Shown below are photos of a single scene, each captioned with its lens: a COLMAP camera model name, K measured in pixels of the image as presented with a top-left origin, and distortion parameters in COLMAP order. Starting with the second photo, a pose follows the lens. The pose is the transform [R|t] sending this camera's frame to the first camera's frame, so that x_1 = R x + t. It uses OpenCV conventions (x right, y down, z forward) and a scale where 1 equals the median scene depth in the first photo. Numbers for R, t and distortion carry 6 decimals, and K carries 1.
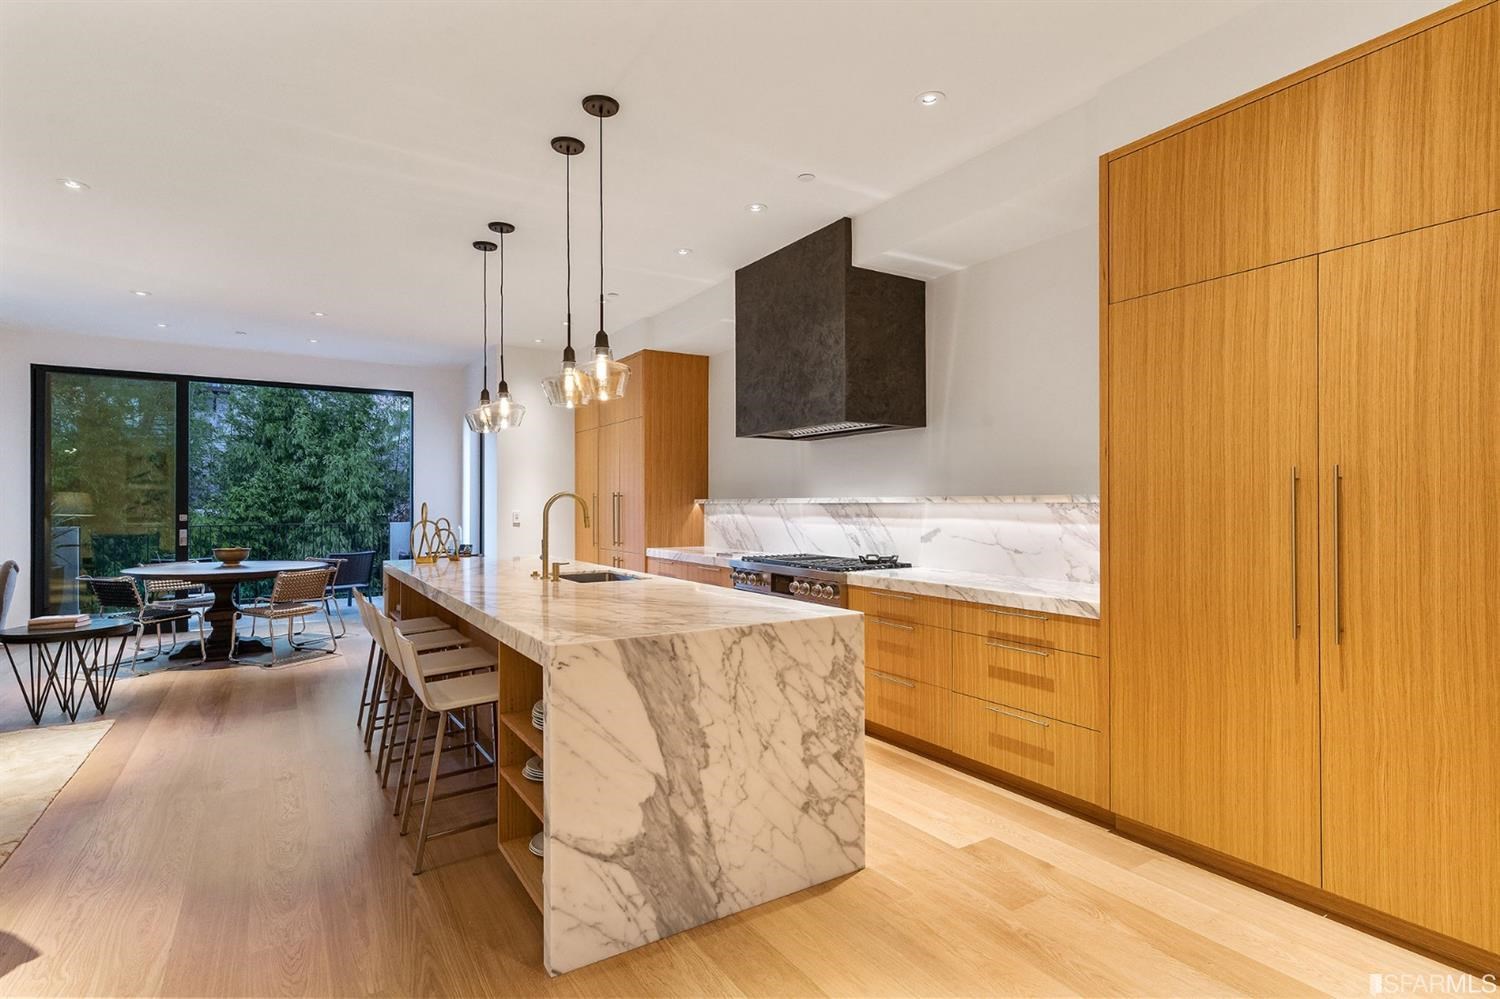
lens RADIAL K [[726.5, 0, 757.9], [0, 726.5, 506.7], [0, 0, 1]] dist [0.006840, 0.000960]
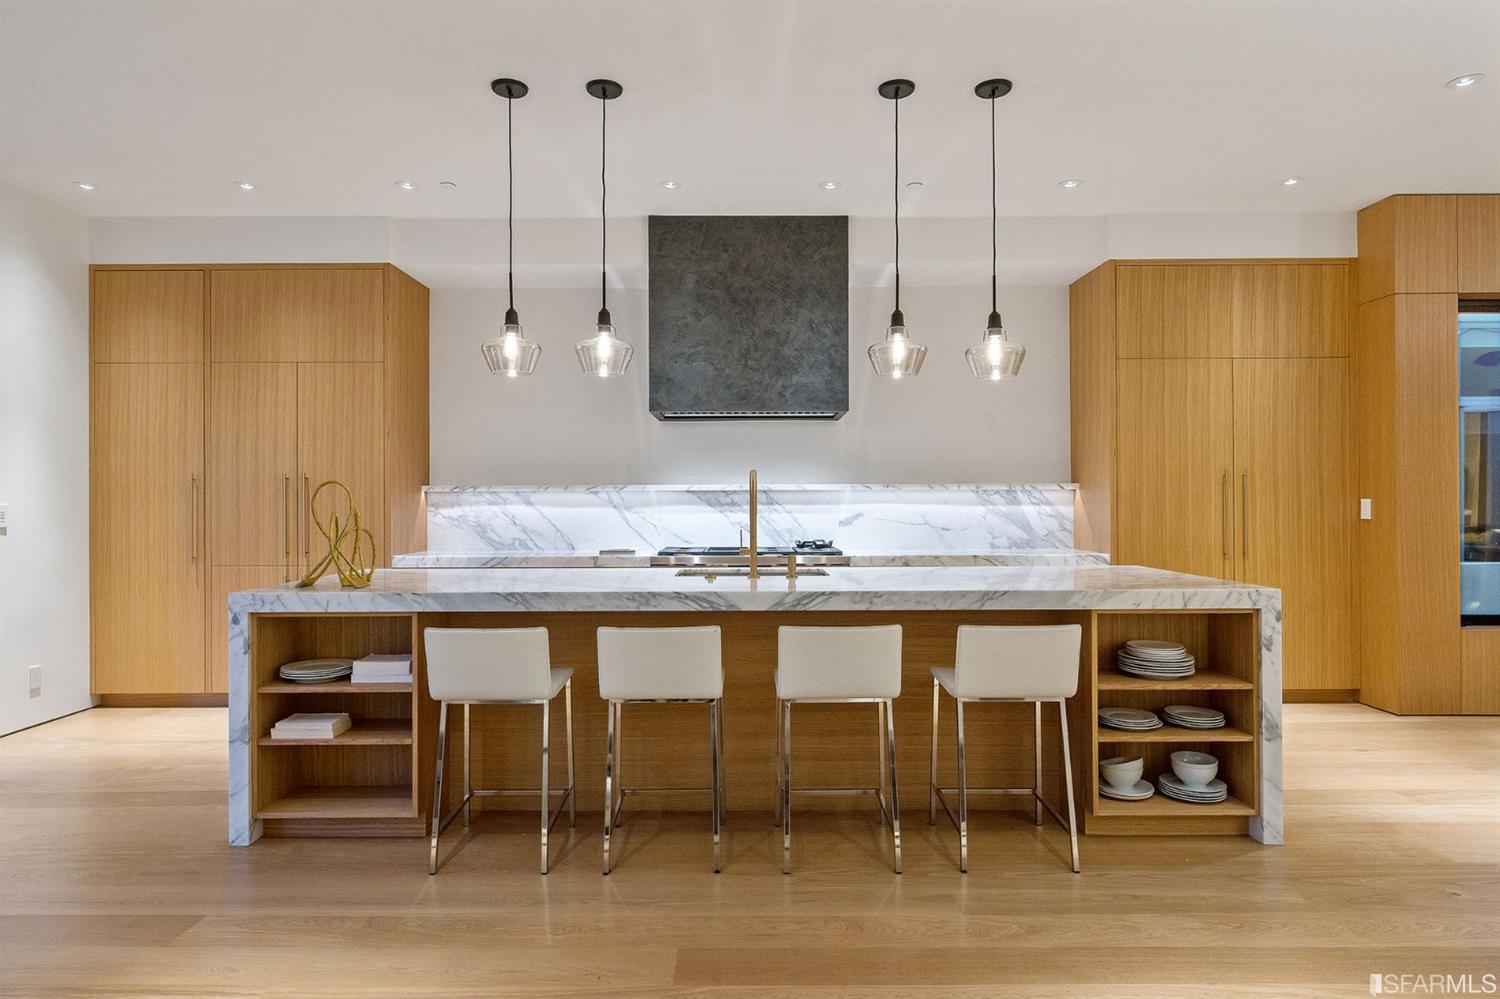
lens RADIAL K [[843.9, 0, 749.0], [0, 843.9, 496.3], [0, 0, 1]] dist [-0.002455, -0.000102]
pose [[0.567187, 0.003152, 0.823583, -0.892827], [0.005483, 0.999956, -0.007604, 0.013008], [-0.823571, 0.008828, 0.567145, 0.402868]]
